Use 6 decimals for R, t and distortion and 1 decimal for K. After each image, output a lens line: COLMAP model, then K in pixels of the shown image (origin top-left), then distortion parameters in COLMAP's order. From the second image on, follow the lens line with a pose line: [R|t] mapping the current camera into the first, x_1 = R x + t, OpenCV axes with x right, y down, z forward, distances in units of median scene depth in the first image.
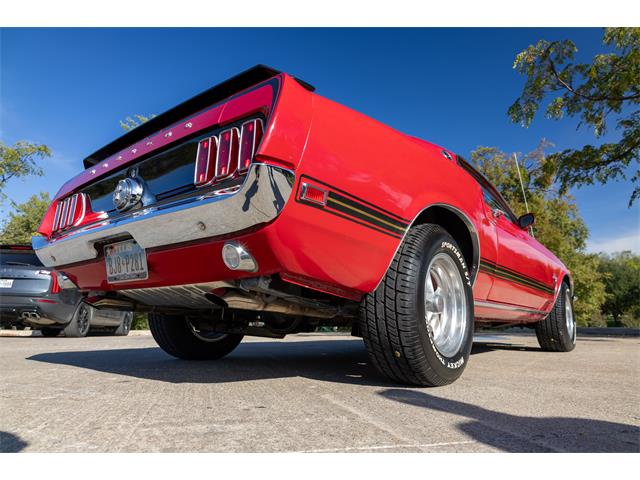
lens RADIAL K [[419.6, 0, 320.0], [0, 419.6, 240.0], [0, 0, 1]] dist [0.007692, 0.002701]
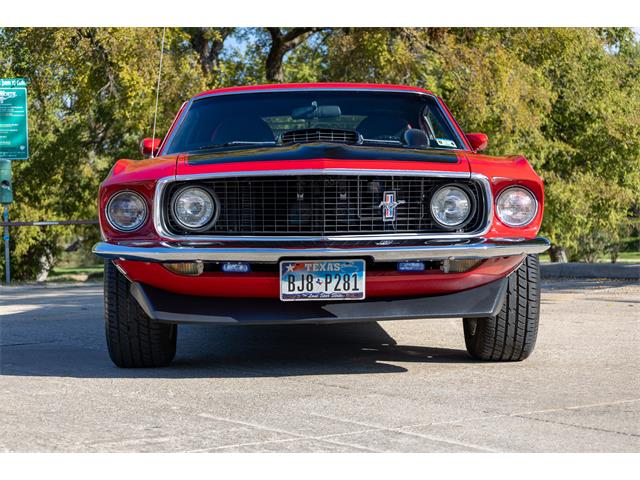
lens RADIAL K [[1319.0, 0, 320.0], [0, 1319.0, 240.0], [0, 0, 1]] dist [0.012277, 0.224084]
pose [[0.949888, -0.025637, 0.311536, -0.492310], [-0.037147, 0.980311, 0.193934, -0.450168], [-0.310374, -0.195789, 0.930234, -1.326782]]
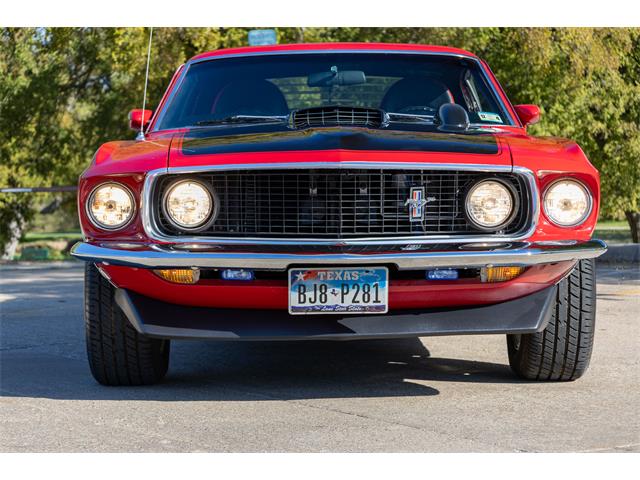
lens RADIAL K [[1621.0, 0, 320.0], [0, 1621.0, 240.0], [0, 0, 1]] dist [-0.013338, 0.001675]
pose [[0.955886, -0.028797, 0.292324, -0.507776], [-0.038099, 0.974622, 0.220591, -0.556908], [-0.291257, -0.221997, 0.930530, -1.448559]]
